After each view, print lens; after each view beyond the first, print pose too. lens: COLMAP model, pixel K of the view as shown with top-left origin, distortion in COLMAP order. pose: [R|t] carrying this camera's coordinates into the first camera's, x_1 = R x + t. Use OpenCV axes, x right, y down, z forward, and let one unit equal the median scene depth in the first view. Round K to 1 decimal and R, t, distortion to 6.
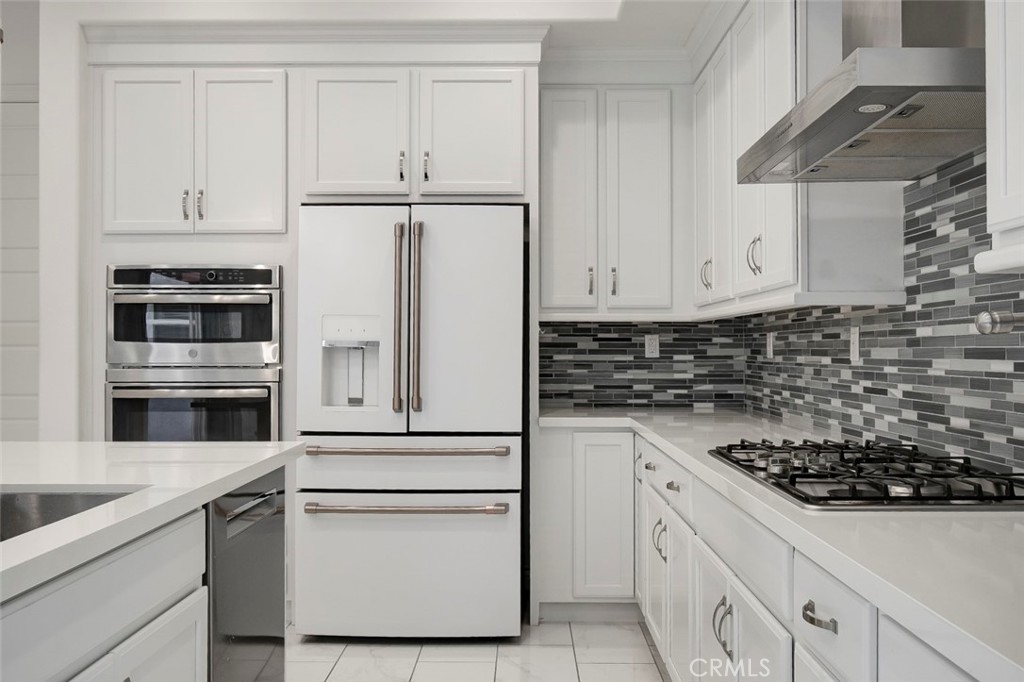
lens RADIAL K [[900.5, 0, 516.3], [0, 900.5, 345.4], [0, 0, 1]] dist [-0.001791, 0.003289]
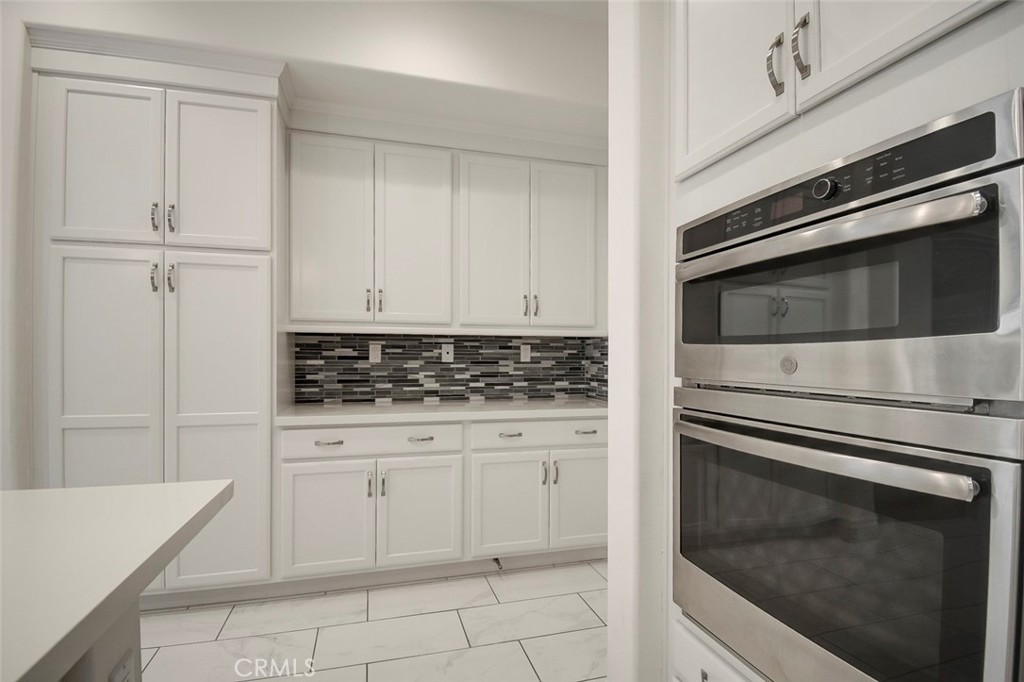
lens RADIAL K [[467.2, 0, 500.6], [0, 467.2, 359.0], [0, 0, 1]] dist [-0.003181, -0.011695]
pose [[0.264901, 0.008106, -0.964242, -0.168598], [-0.000394, 0.999965, 0.008298, 0.003735], [0.964276, -0.001818, 0.264895, 0.823441]]
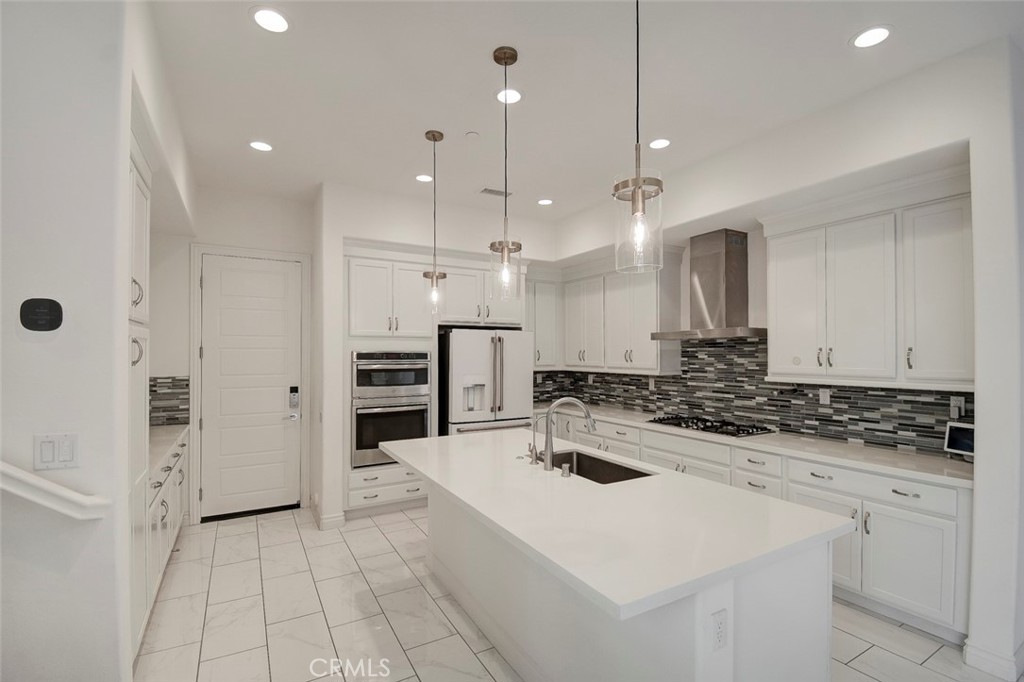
lens RADIAL K [[467.2, 0, 520.9], [0, 467.2, 347.2], [0, 0, 1]] dist [-0.003181, -0.011695]
pose [[0.860880, 0.007090, 0.508758, -0.706397], [-0.002569, 0.999951, -0.009587, -0.092453], [-0.508801, 0.006946, 0.860856, -0.159659]]
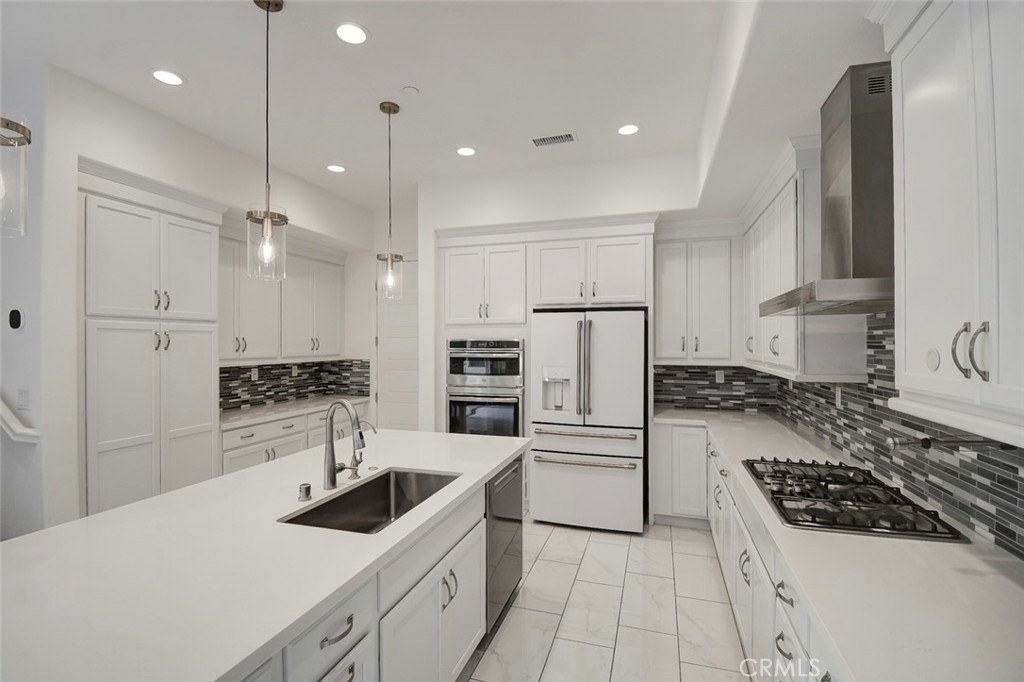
lens RADIAL K [[467.2, 0, 505.3], [0, 467.2, 343.0], [0, 0, 1]] dist [-0.003181, -0.011695]
pose [[0.953437, -0.000321, -0.301591, 0.025403], [0.002196, 0.999980, 0.005877, -0.090332], [0.301583, -0.006266, 0.953419, -0.044129]]
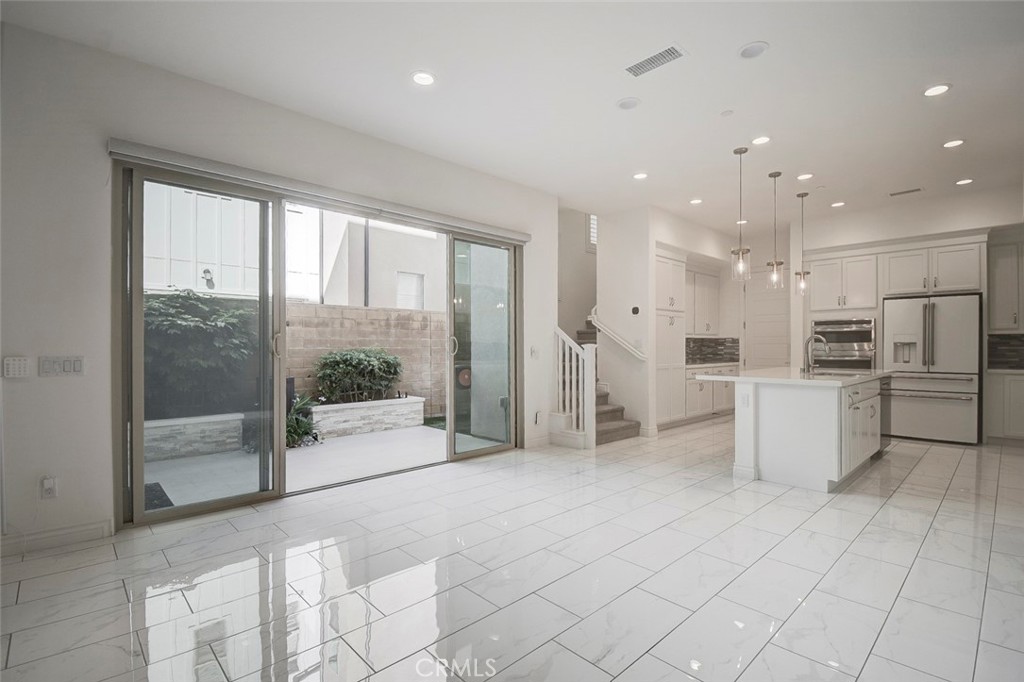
lens RADIAL K [[467.2, 0, 521.1], [0, 467.2, 347.4], [0, 0, 1]] dist [-0.003181, -0.011695]
pose [[0.700365, 0.001153, -0.713784, 0.031868], [0.007341, 0.999934, 0.008818, -0.010954], [0.713747, -0.011415, 0.700310, -1.063804]]
